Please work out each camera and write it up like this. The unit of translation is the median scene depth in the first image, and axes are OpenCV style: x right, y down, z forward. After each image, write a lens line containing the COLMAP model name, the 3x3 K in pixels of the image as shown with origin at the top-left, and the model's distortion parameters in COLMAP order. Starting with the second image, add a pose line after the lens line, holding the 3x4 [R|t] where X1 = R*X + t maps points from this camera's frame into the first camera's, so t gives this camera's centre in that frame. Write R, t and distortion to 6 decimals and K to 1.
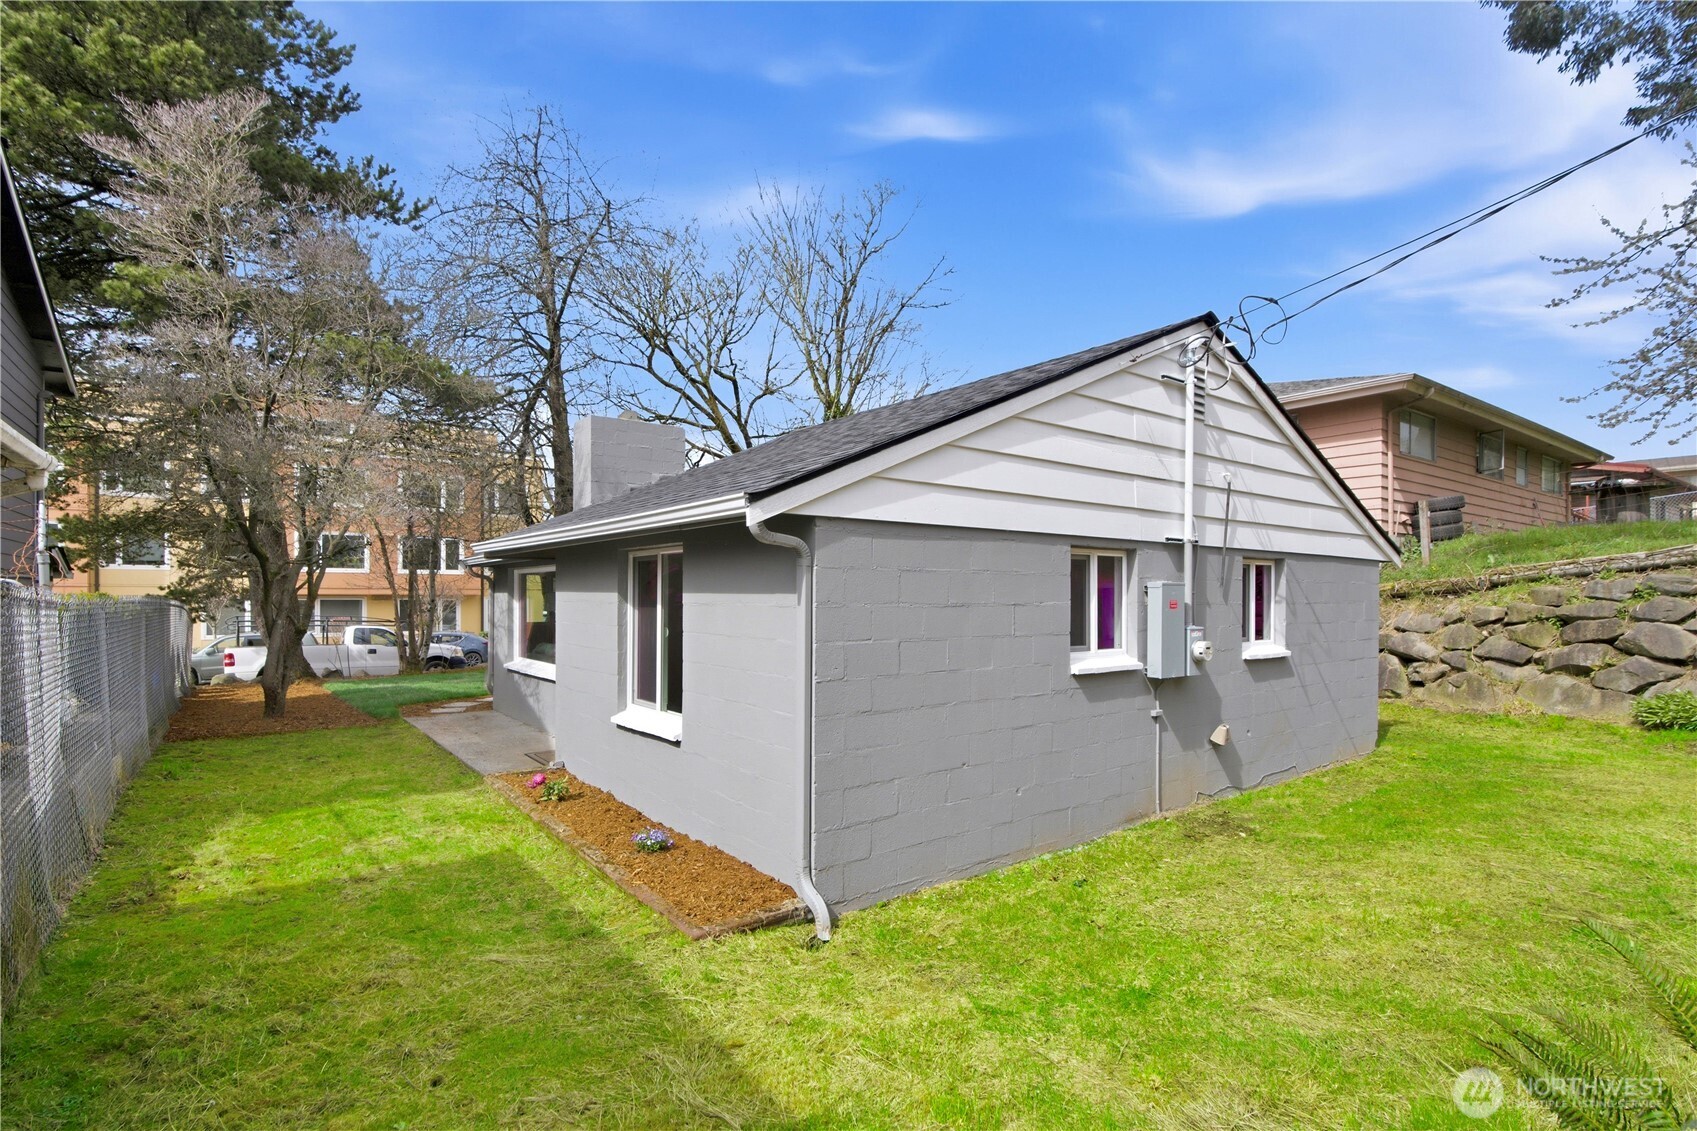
lens RADIAL K [[845.4, 0, 846.1], [0, 845.4, 578.1], [0, 0, 1]] dist [-0.006884, -0.000870]
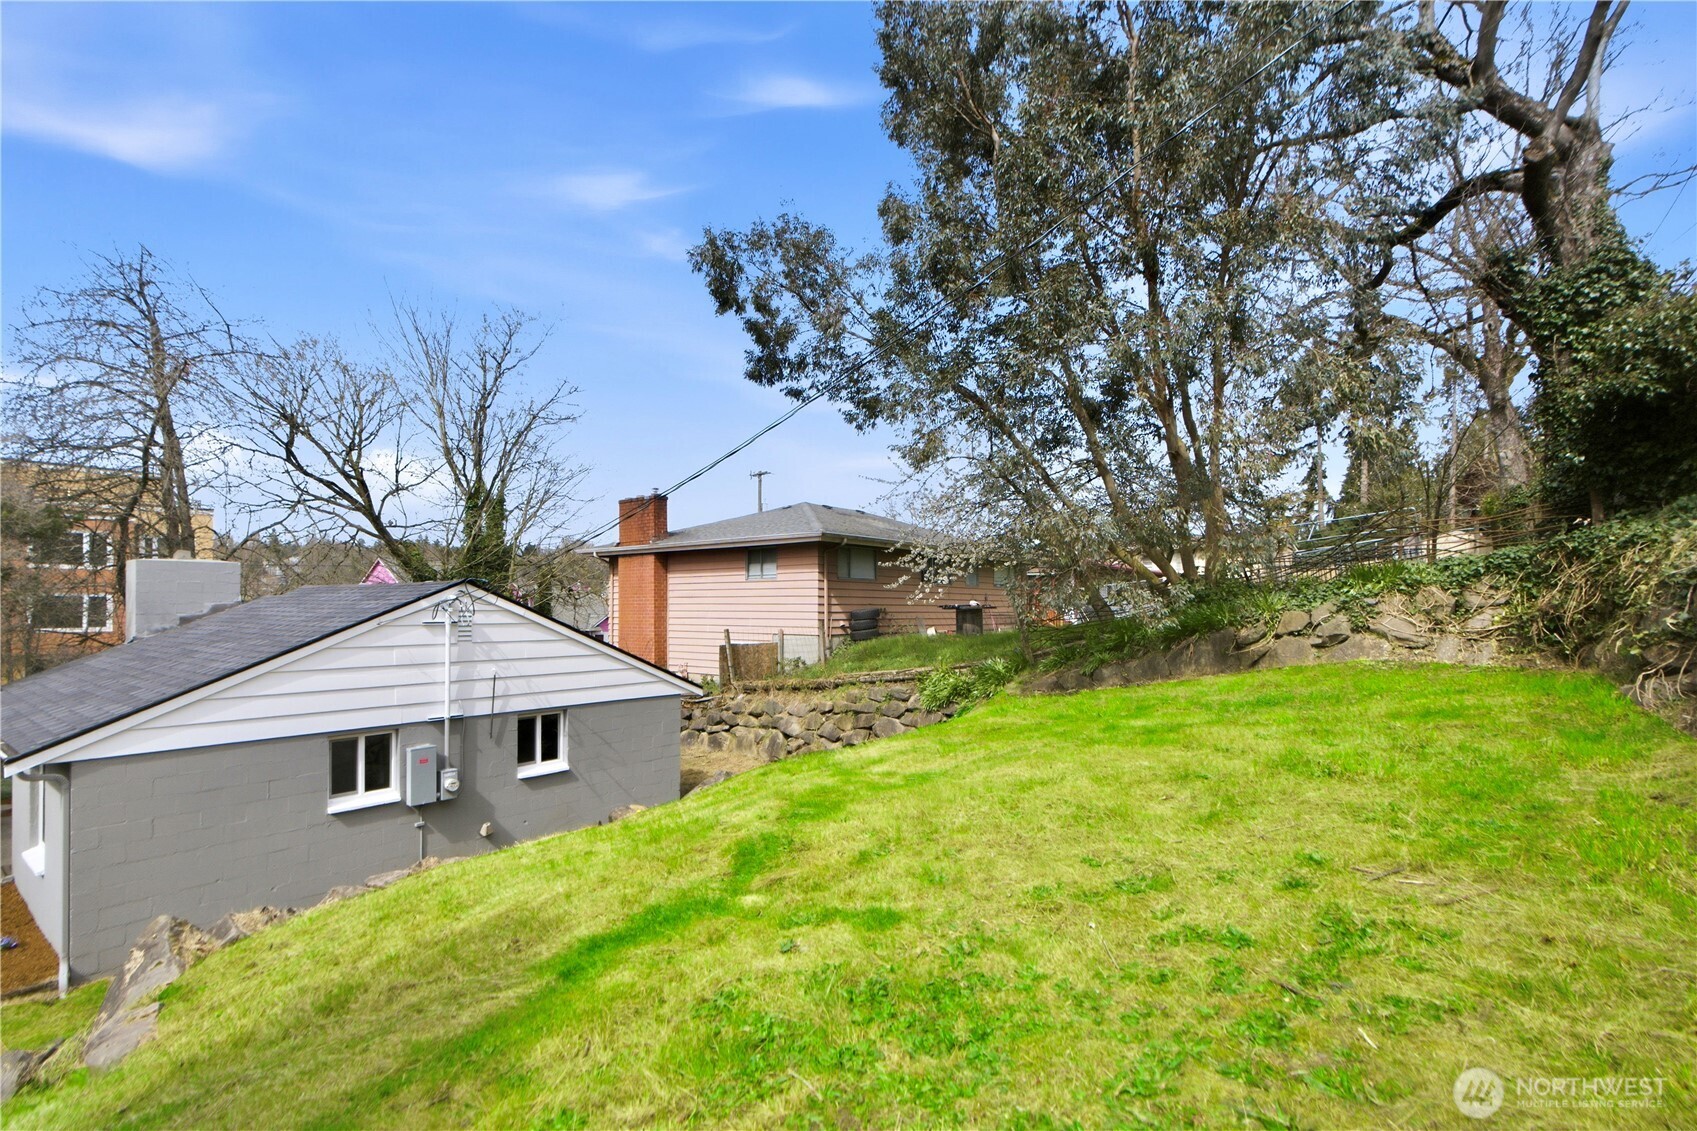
lens RADIAL K [[800.9, 0, 850.2], [0, 800.9, 583.6], [0, 0, 1]] dist [-0.001885, -0.000797]
pose [[0.963575, 0.003378, 0.267417, 0.538466], [-0.000097, 0.999925, -0.012283, -0.208275], [-0.267439, 0.011809, 0.963503, -0.527754]]
